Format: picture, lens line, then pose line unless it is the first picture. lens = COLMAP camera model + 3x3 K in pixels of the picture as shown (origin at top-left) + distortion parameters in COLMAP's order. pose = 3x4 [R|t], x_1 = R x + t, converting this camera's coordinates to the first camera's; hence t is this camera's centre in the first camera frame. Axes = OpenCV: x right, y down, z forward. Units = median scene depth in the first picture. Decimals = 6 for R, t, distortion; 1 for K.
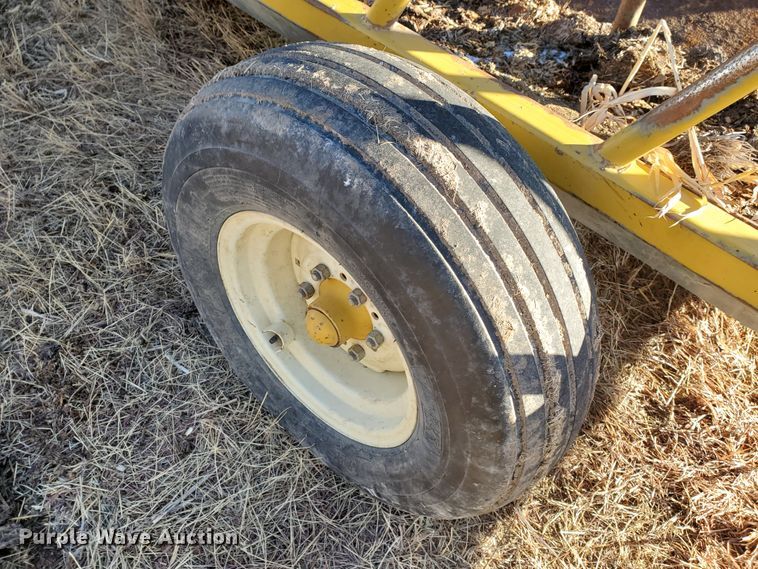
lens RADIAL K [[557.7, 0, 380.5], [0, 557.7, 295.3], [0, 0, 1]] dist [0.006087, -0.001940]
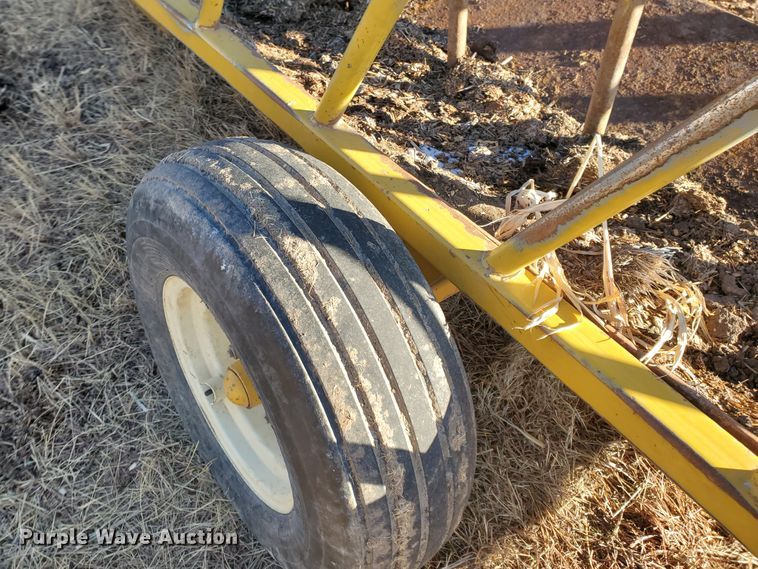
lens RADIAL K [[574.8, 0, 379.0], [0, 574.8, 284.5], [0, 0, 1]] dist [0.007542, -0.002079]
pose [[0.982213, 0.109611, -0.152453, 0.259079], [-0.124951, 0.987609, -0.094949, -0.057096], [0.140157, 0.112310, 0.983739, -0.063636]]
